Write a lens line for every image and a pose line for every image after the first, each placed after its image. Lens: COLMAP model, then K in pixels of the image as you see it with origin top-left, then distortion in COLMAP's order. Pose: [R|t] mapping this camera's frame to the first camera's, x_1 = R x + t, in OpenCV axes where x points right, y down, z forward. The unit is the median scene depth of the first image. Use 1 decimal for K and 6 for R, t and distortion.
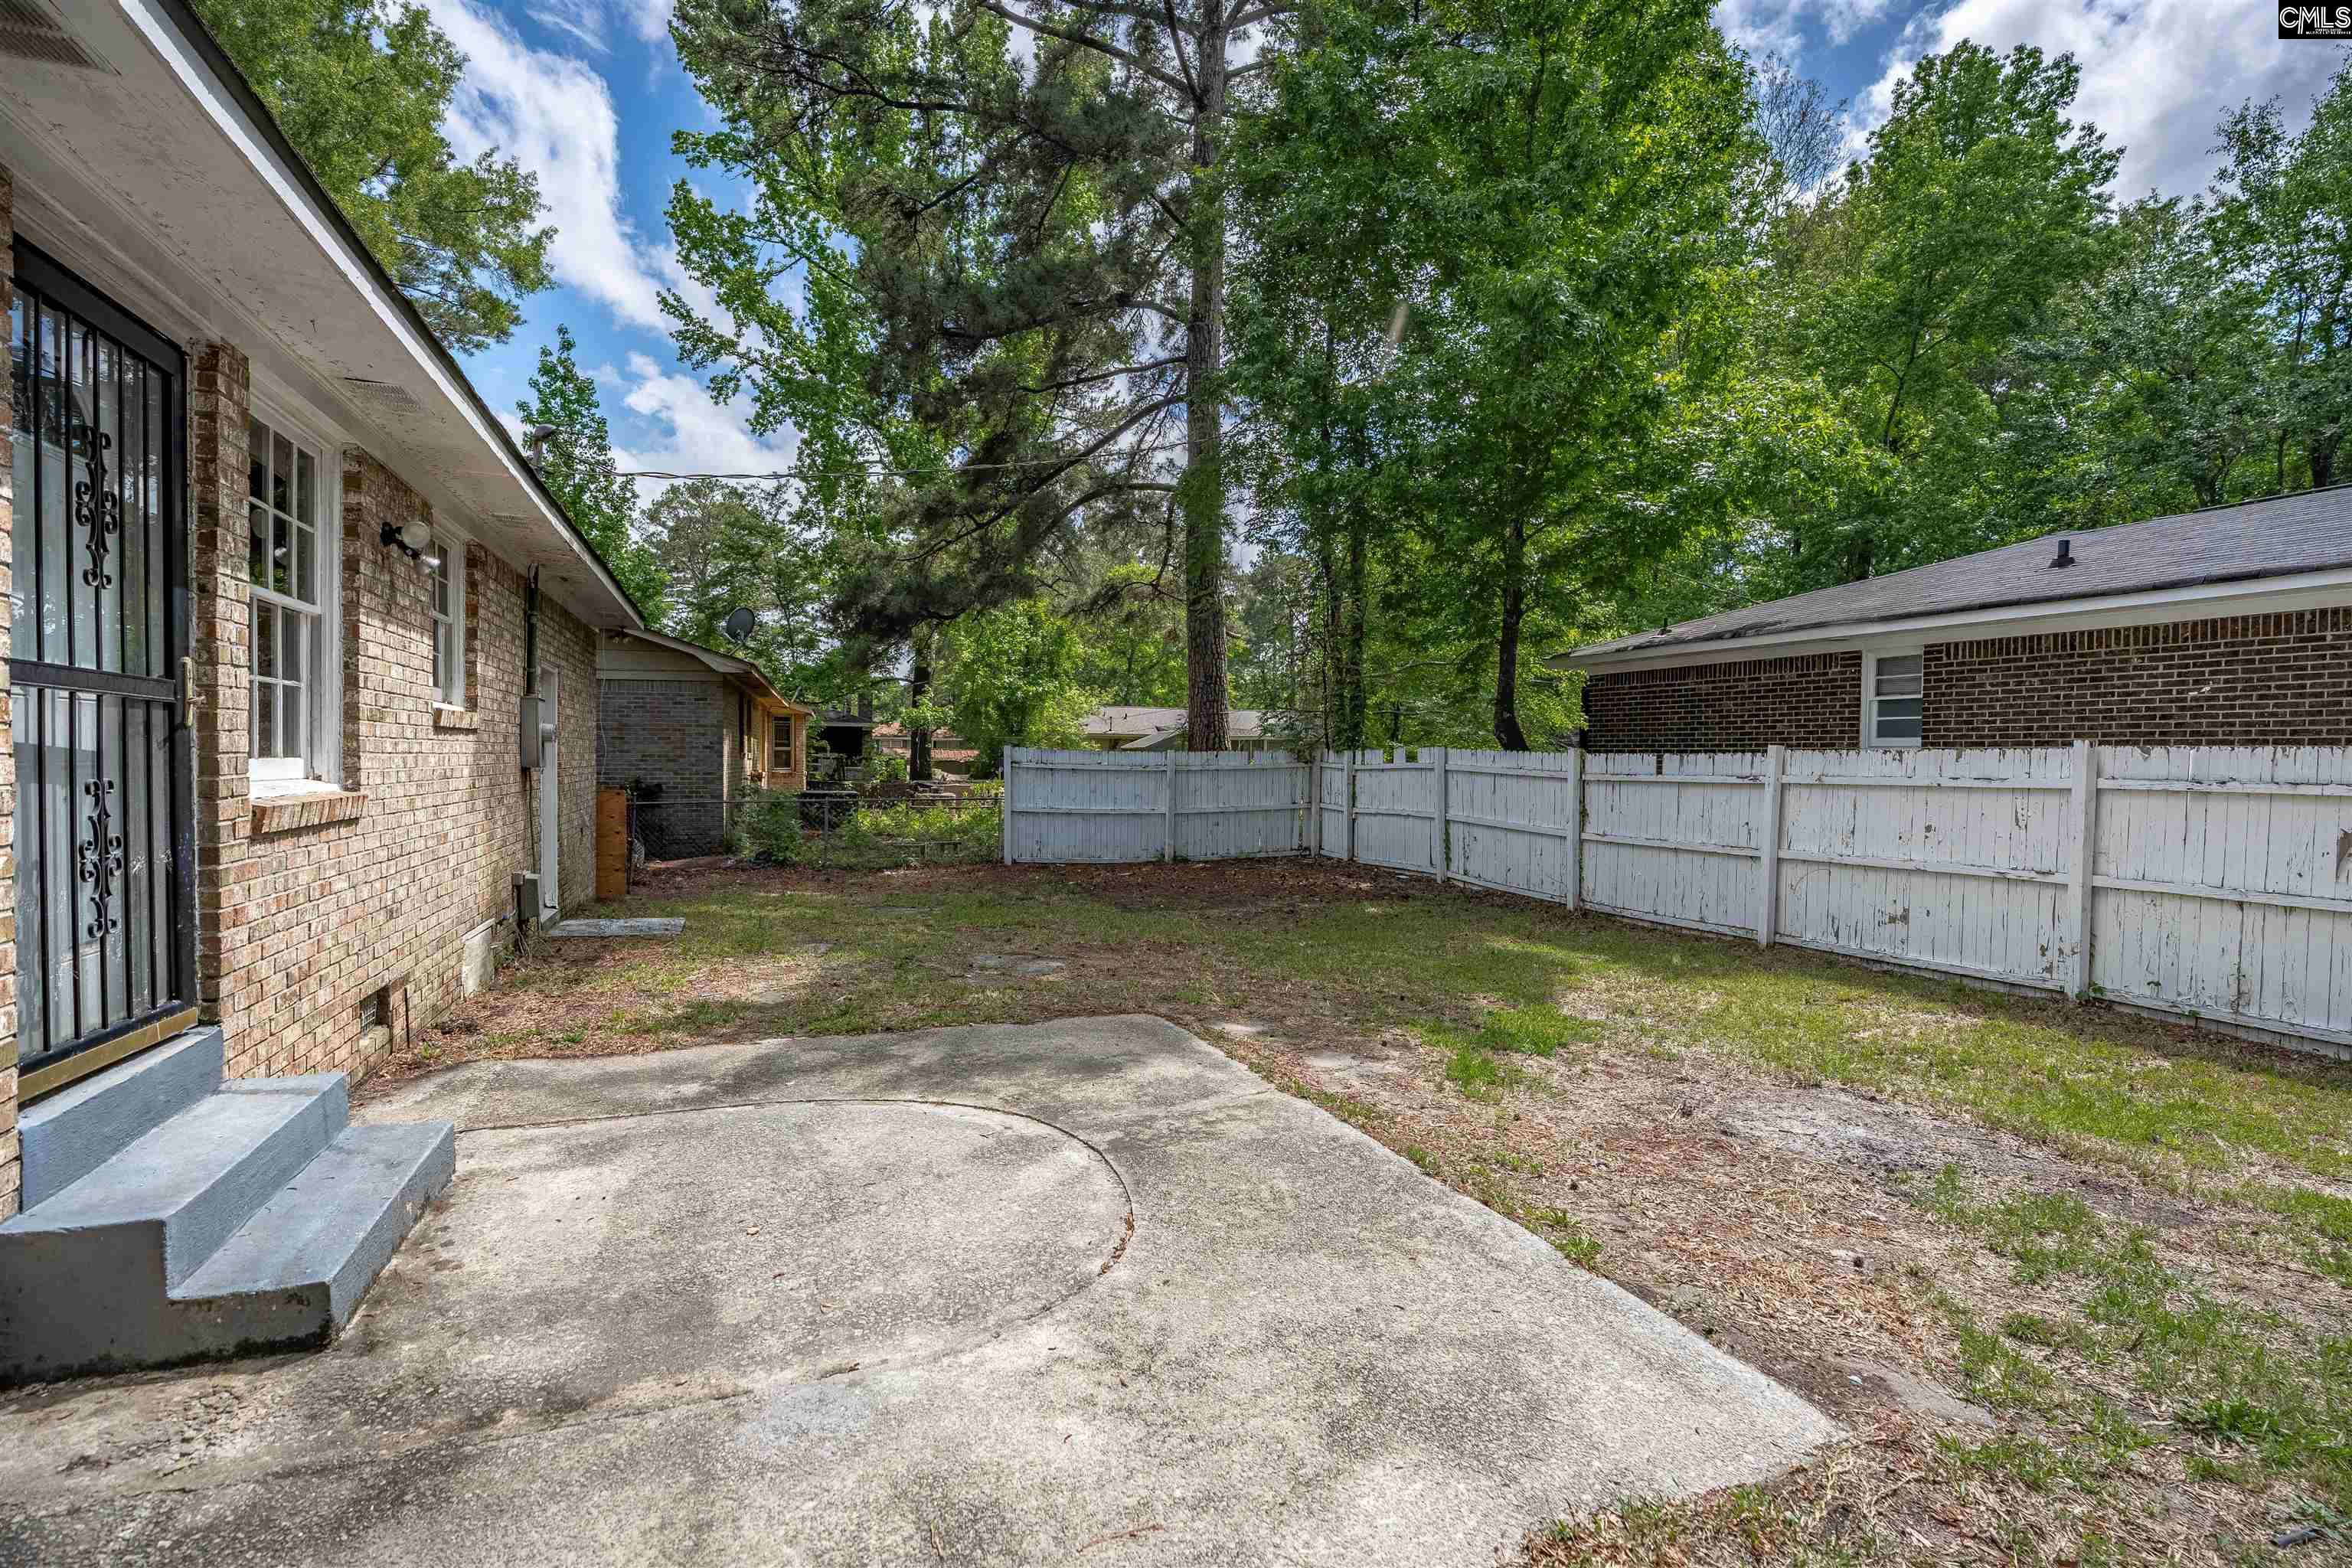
lens RADIAL K [[1095.9, 0, 1182.7], [0, 1095.9, 783.7], [0, 0, 1]] dist [-0.025676, 0.003305]
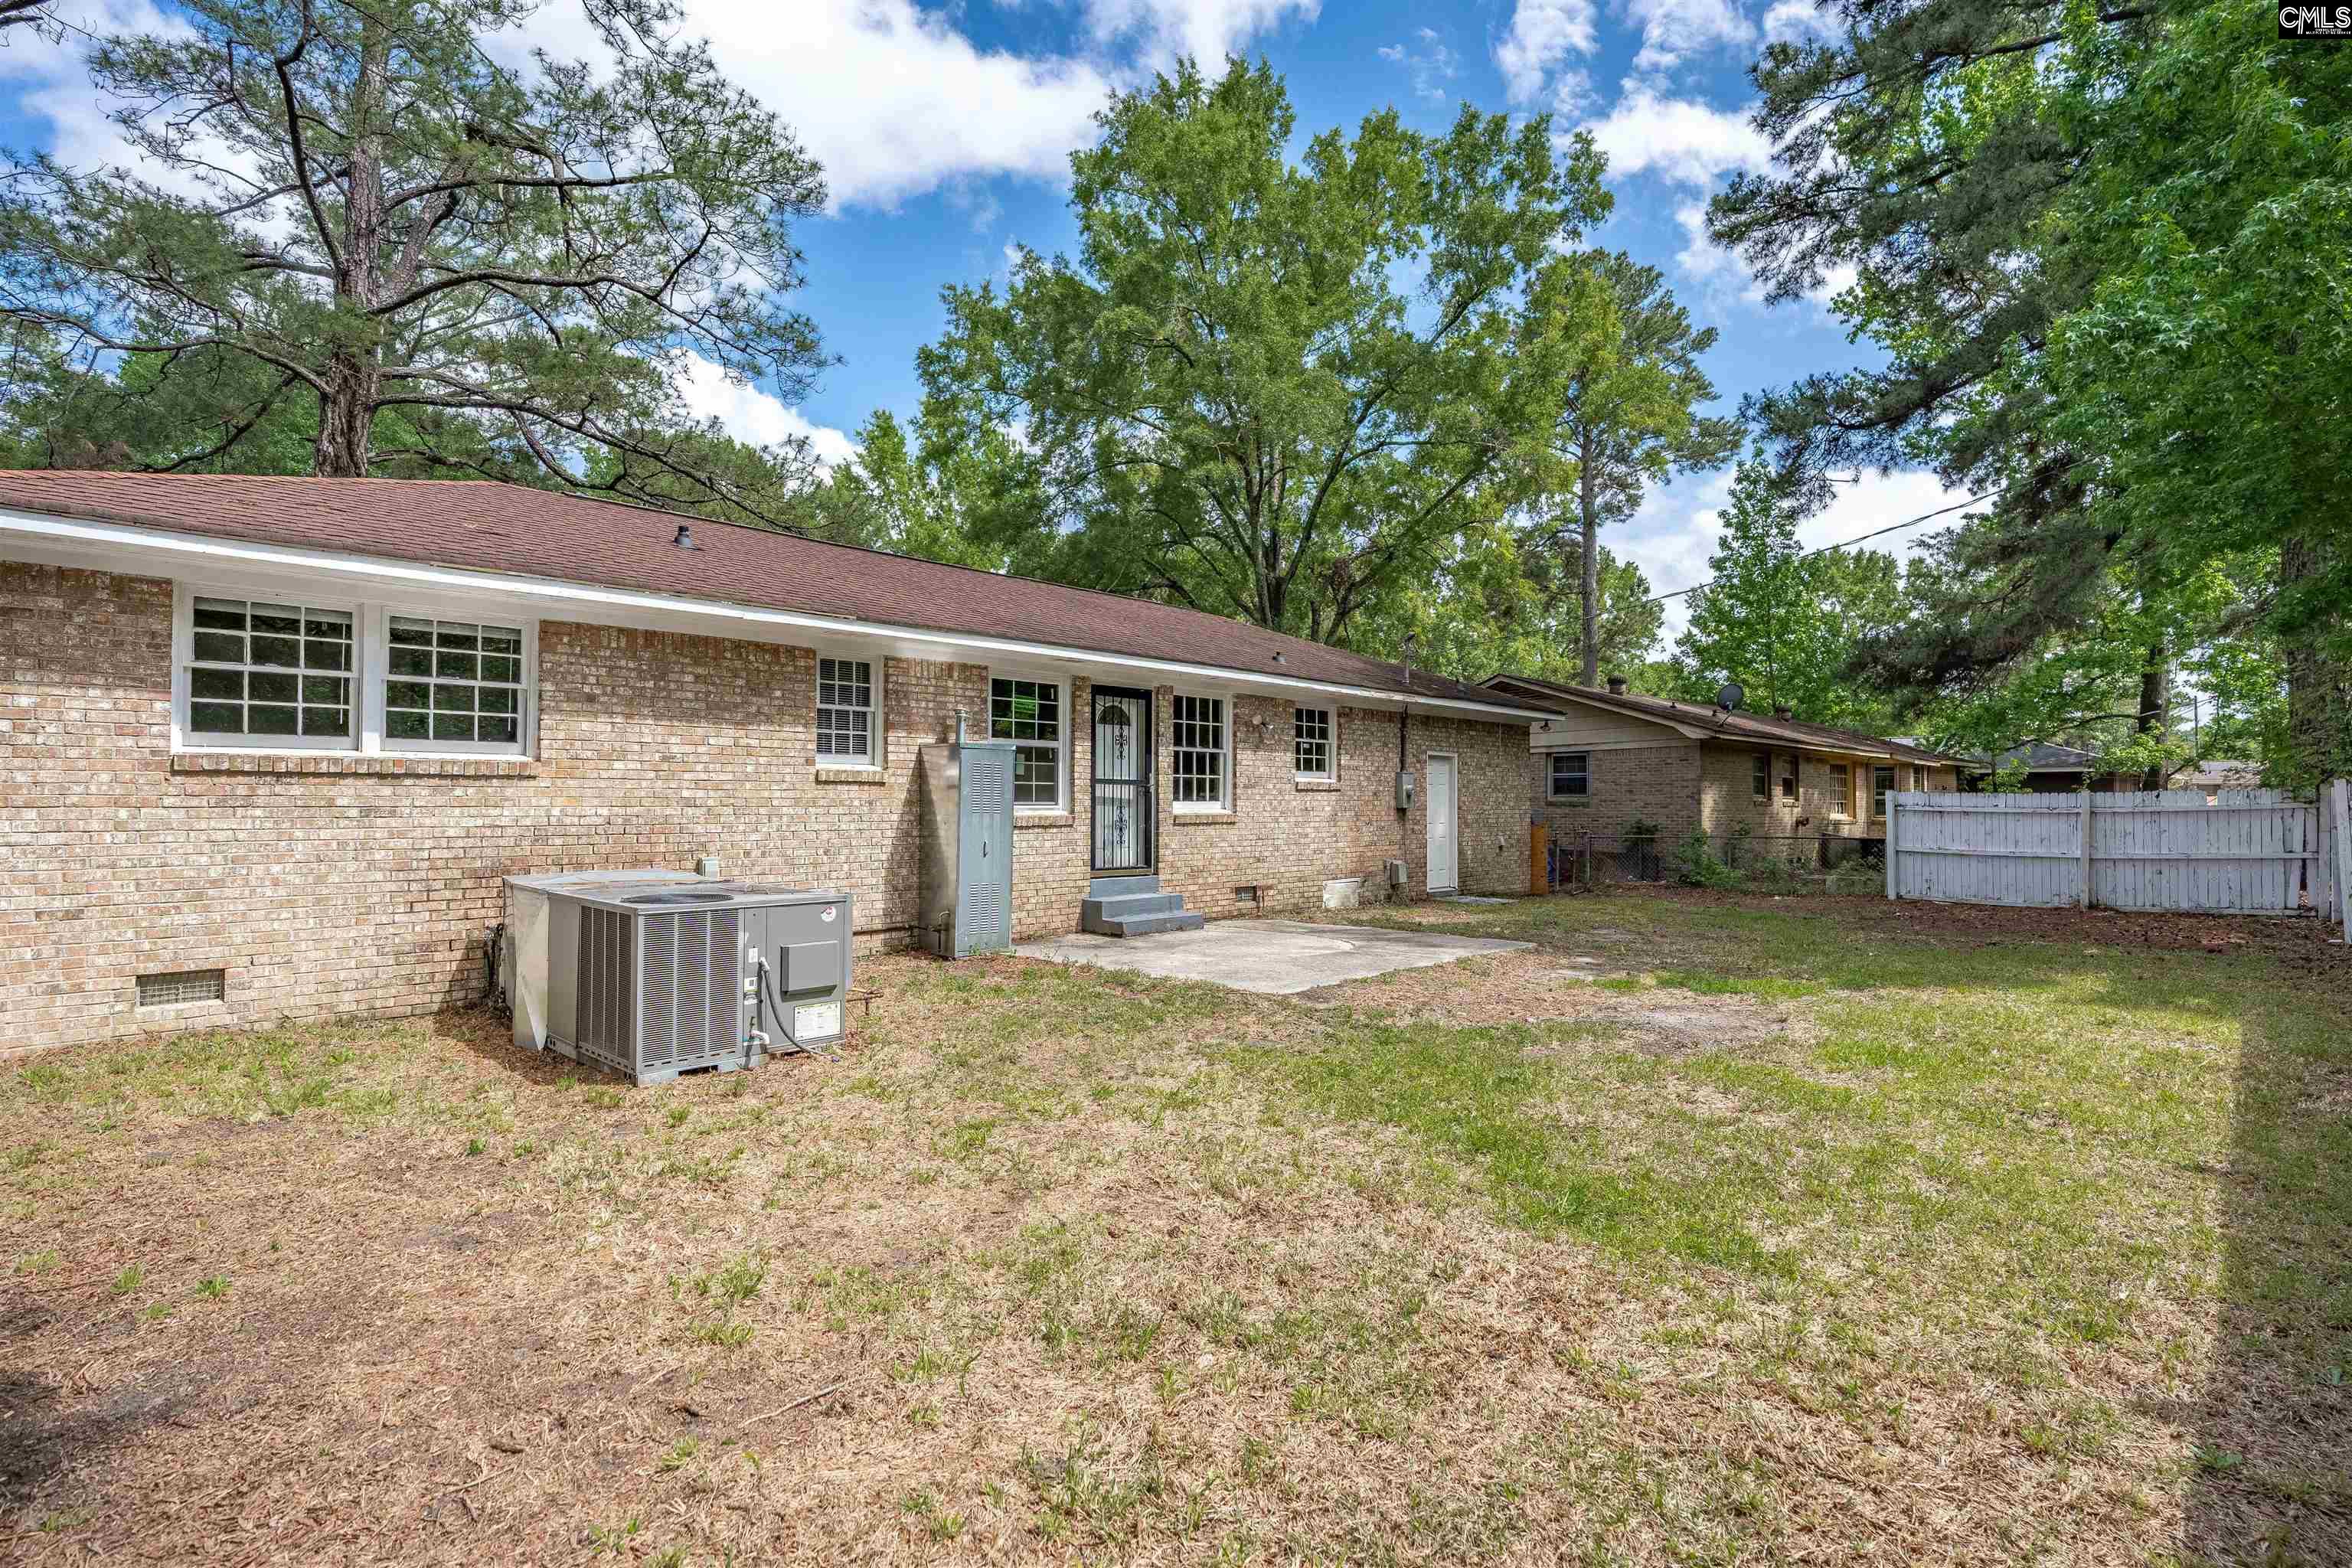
lens RADIAL K [[1095.9, 0, 1168.5], [0, 1095.9, 783.6], [0, 0, 1]] dist [-0.025676, 0.003305]
pose [[0.414117, -0.029237, -0.909754, 0.843038], [-0.016170, 0.999090, -0.039469, 0.021152], [0.910080, 0.031056, 0.413267, -0.168785]]
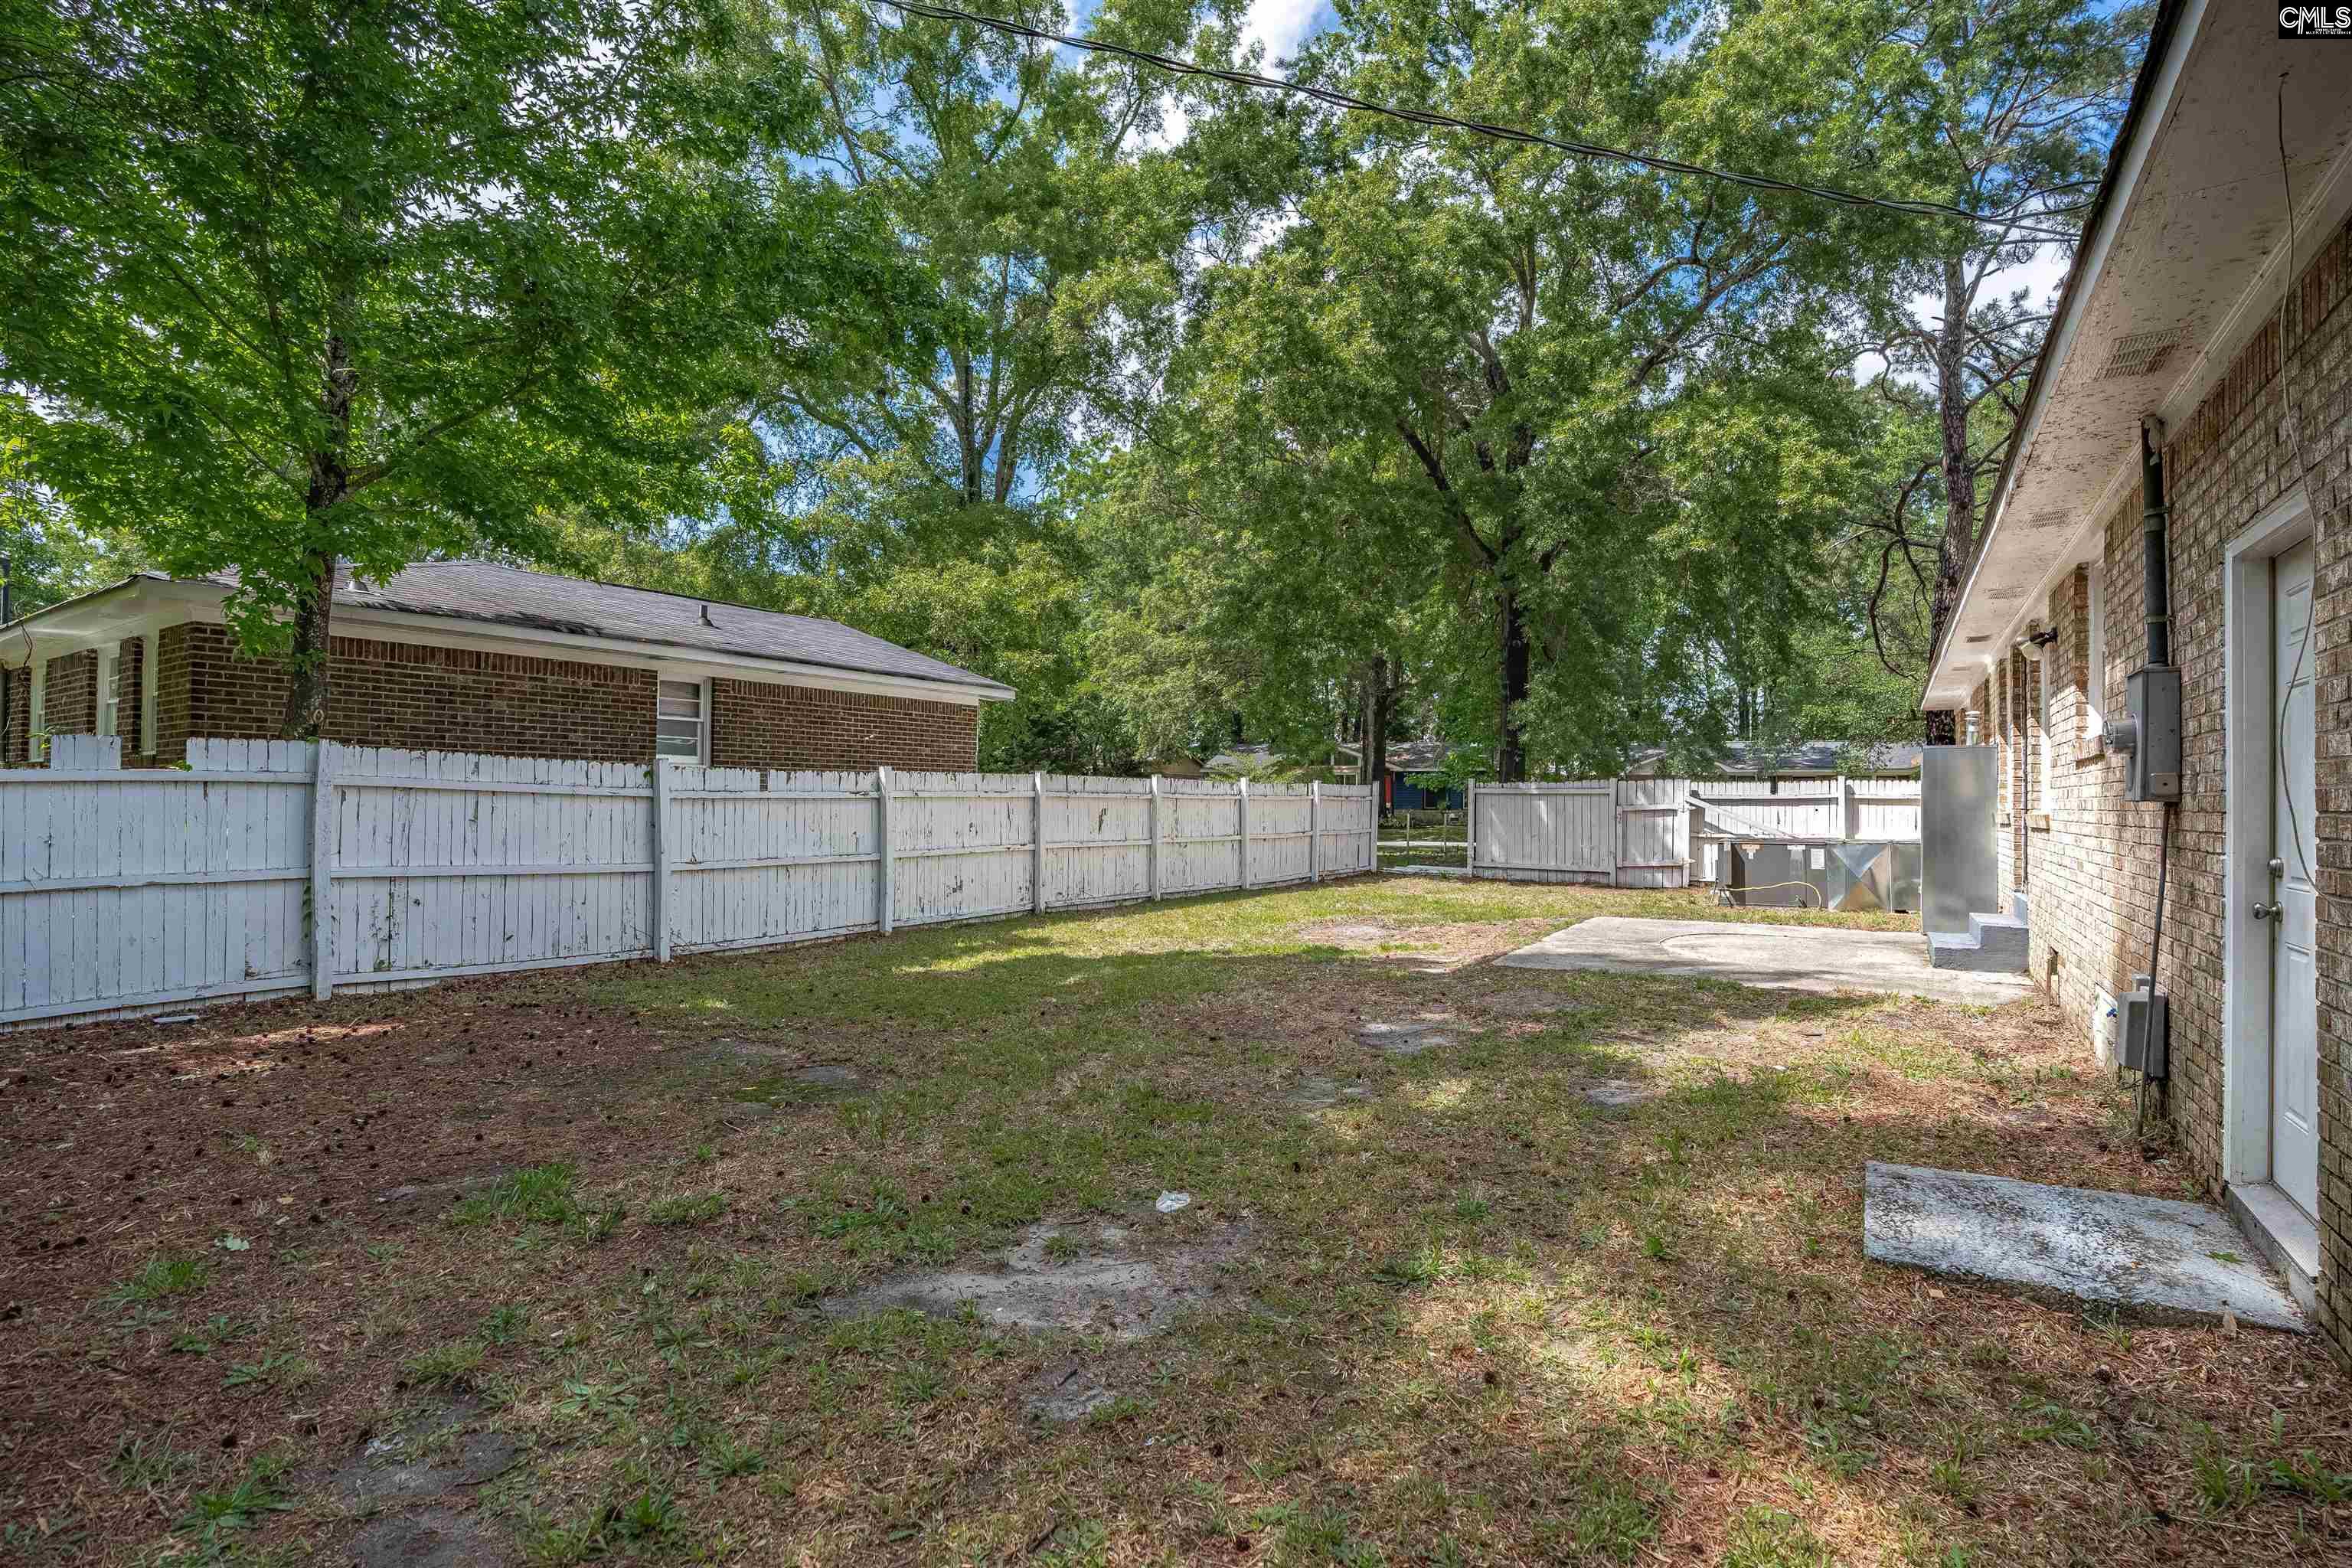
lens RADIAL K [[1095.9, 0, 1180.7], [0, 1095.9, 795.0], [0, 0, 1]] dist [-0.025676, 0.003305]
pose [[-0.581752, -0.012484, 0.813271, -0.613814], [0.002169, 0.999855, 0.016900, -0.022608], [-0.813363, 0.011596, -0.581640, 1.379097]]
